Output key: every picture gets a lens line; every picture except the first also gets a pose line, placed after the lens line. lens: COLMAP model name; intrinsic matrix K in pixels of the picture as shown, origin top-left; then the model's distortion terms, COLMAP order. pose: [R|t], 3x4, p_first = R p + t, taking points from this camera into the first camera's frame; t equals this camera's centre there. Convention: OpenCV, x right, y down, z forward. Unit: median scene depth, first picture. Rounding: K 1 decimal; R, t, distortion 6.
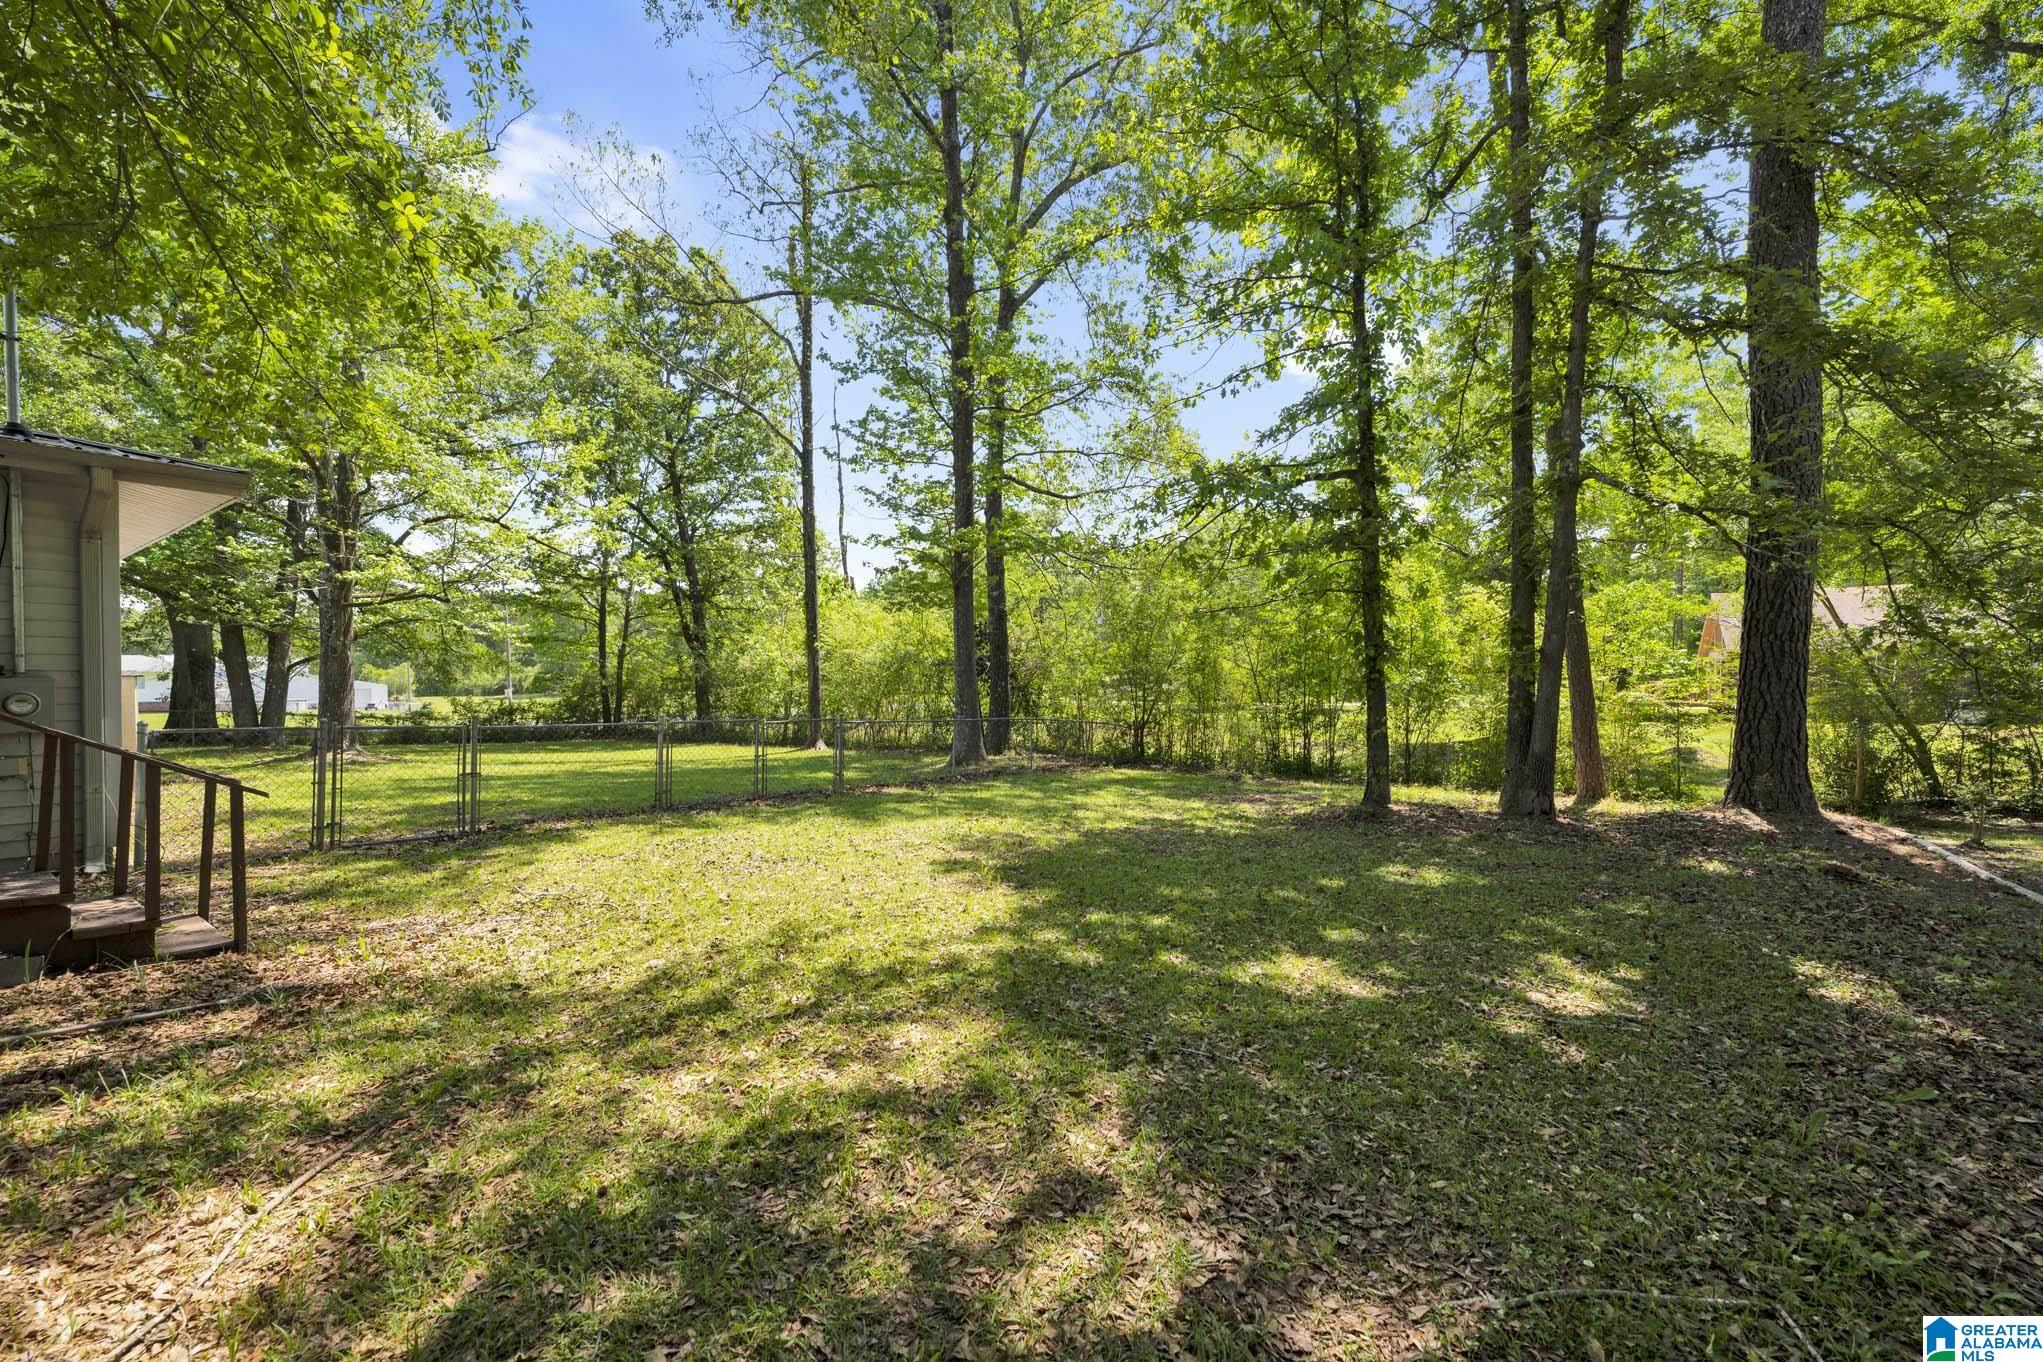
lens RADIAL K [[809.3, 0, 1010.9], [0, 809.3, 678.5], [0, 0, 1]] dist [0.000153, 0.001683]
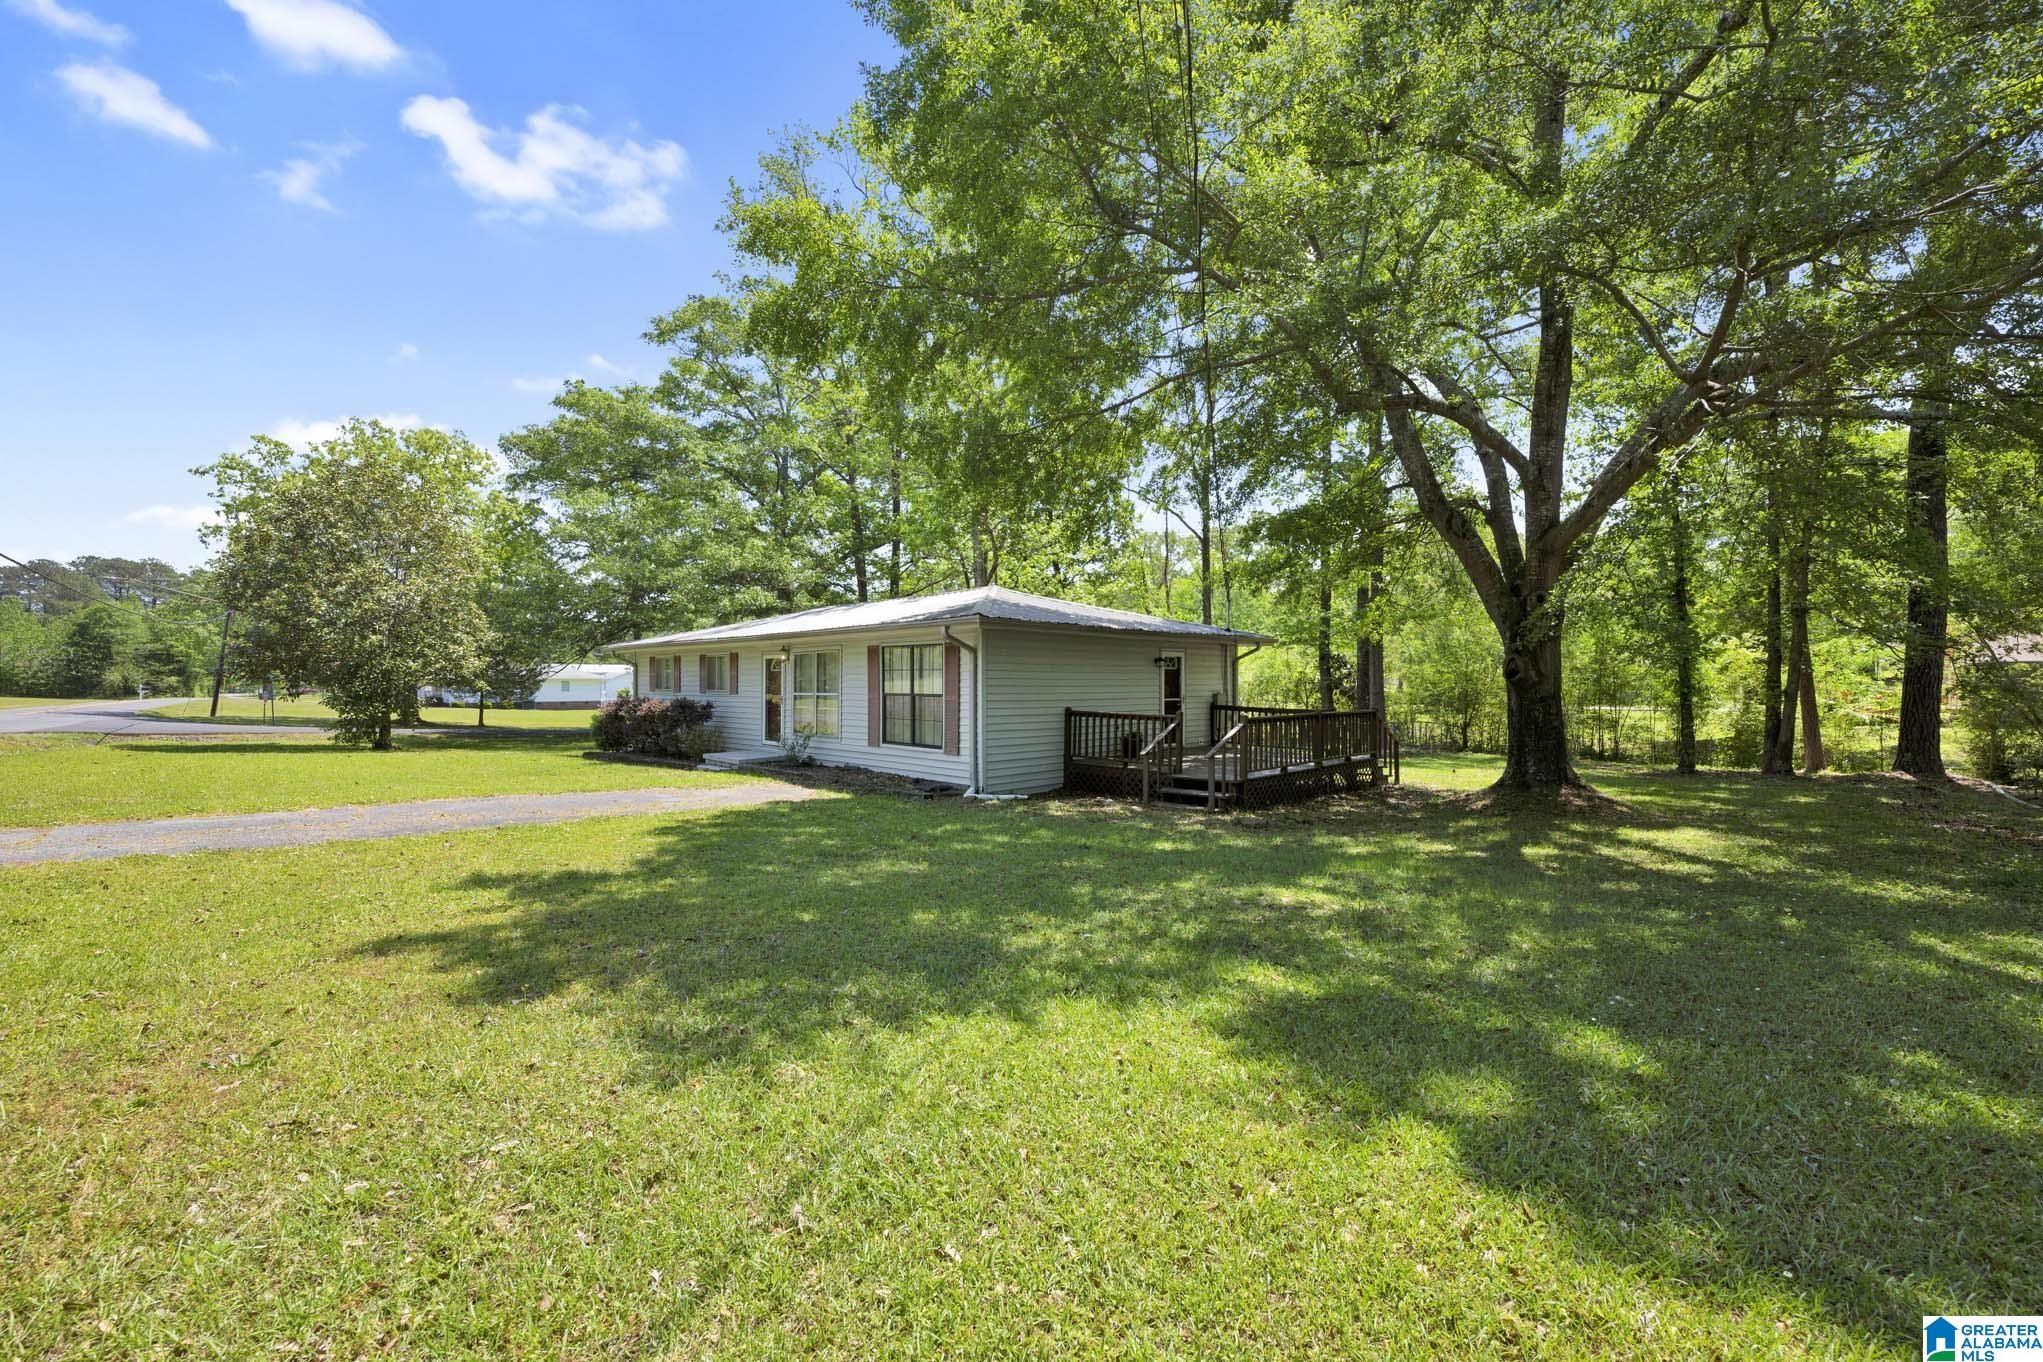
lens RADIAL K [[809.3, 0, 1016.6], [0, 809.3, 683.7], [0, 0, 1]] dist [0.000153, 0.001683]
pose [[0.986665, -0.003712, -0.162719, -0.748957], [0.005860, 0.999902, 0.012718, -0.076540], [0.162656, -0.013502, 0.986591, -1.073534]]
